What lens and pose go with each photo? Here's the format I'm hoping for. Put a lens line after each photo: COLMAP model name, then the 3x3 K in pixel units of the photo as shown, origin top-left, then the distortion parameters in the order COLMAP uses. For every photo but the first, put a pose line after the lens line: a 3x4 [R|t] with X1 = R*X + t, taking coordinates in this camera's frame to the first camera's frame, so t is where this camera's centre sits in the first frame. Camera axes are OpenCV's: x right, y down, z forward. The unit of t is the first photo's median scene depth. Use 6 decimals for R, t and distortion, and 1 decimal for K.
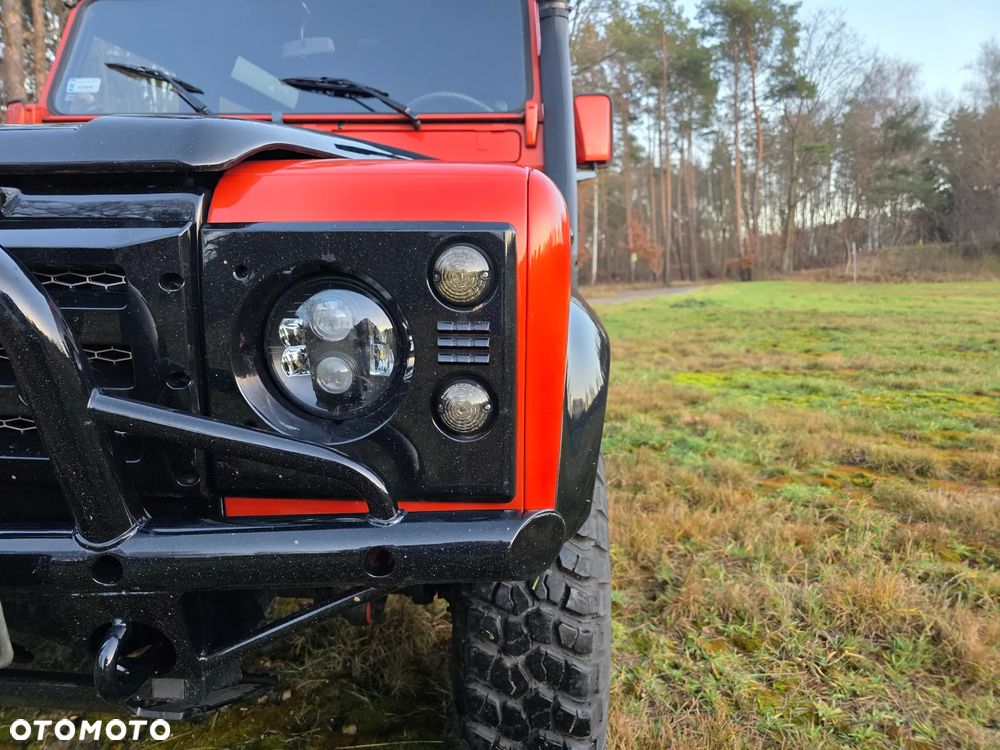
lens RADIAL K [[676.7, 0, 507.1], [0, 676.7, 374.2], [0, 0, 1]] dist [0.074517, -0.065921]
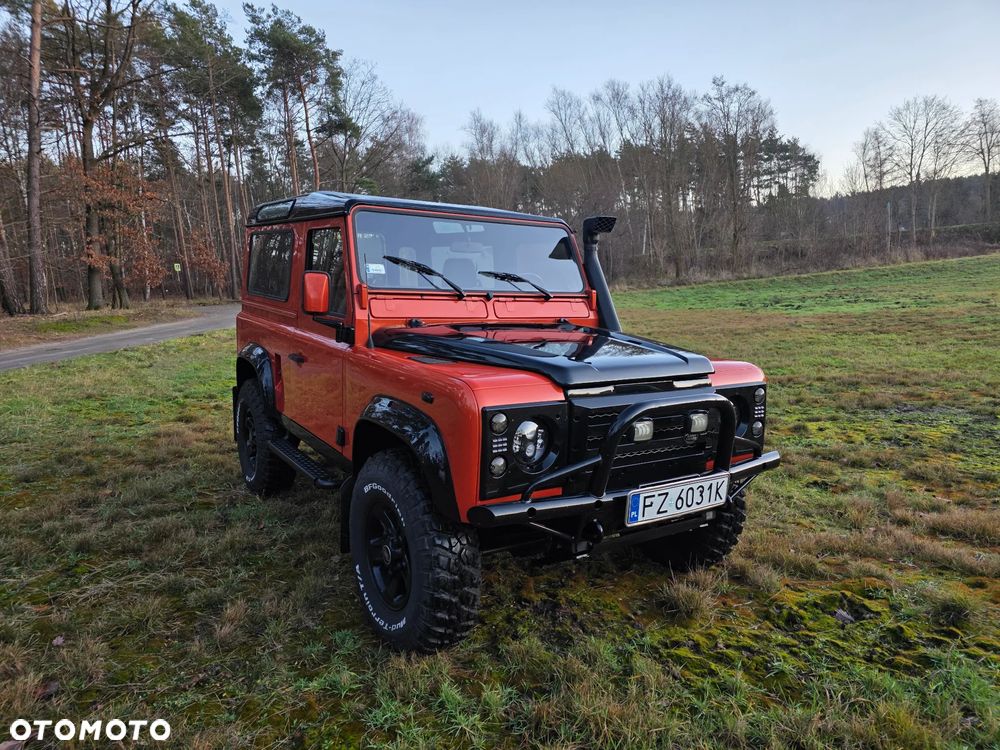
lens RADIAL K [[676.7, 0, 504.9], [0, 676.7, 382.1], [0, 0, 1]] dist [0.074517, -0.065921]
pose [[0.787873, -0.076853, 0.611023, -0.900551], [0.077395, 0.996673, 0.025564, -0.107437], [-0.610955, 0.027149, 0.791200, -0.308649]]
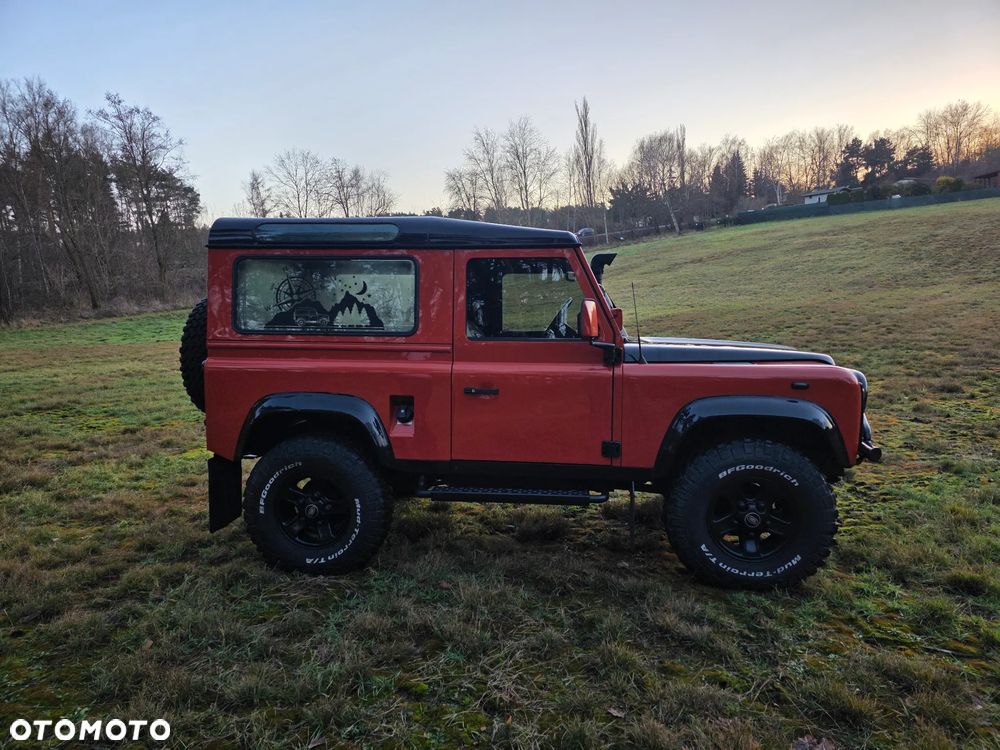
lens RADIAL K [[676.7, 0, 500.9], [0, 676.7, 380.0], [0, 0, 1]] dist [0.074517, -0.065921]
pose [[0.052759, -0.104479, 0.993127, -1.592428], [0.173769, 0.980300, 0.093898, -0.269588], [-0.983372, 0.167620, 0.069875, 0.768910]]
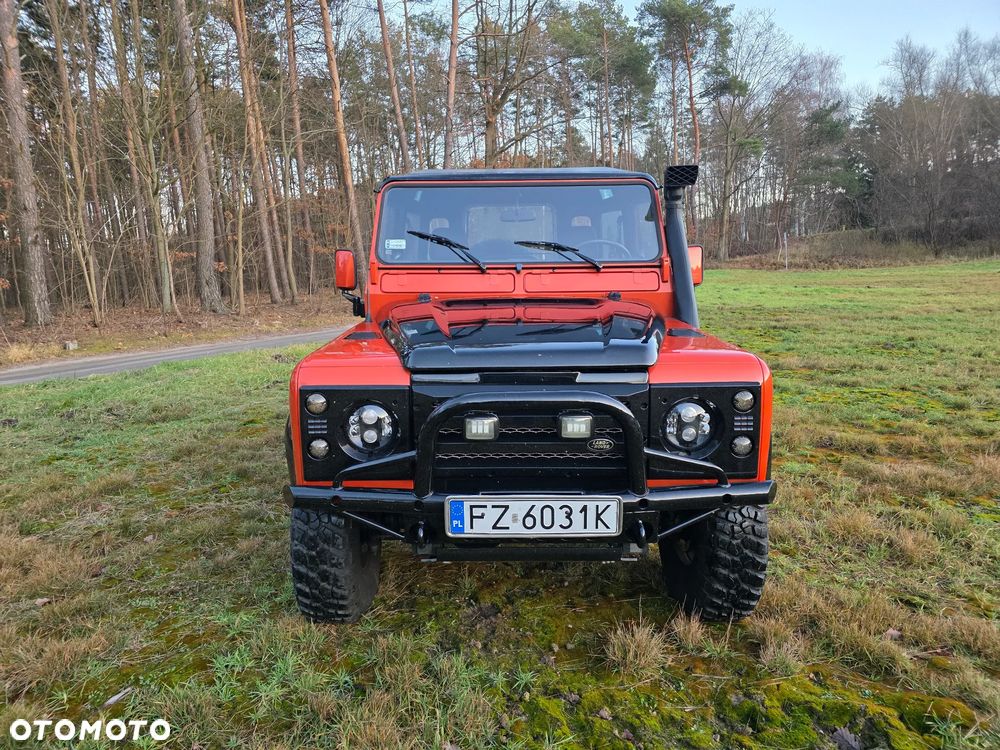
lens RADIAL K [[676.7, 0, 492.2], [0, 676.7, 373.7], [0, 0, 1]] dist [0.074517, -0.065921]
pose [[0.997263, -0.029982, 0.067581, -0.323463], [0.028451, 0.999319, 0.023502, -0.087127], [-0.068240, -0.021515, 0.997437, -0.444547]]
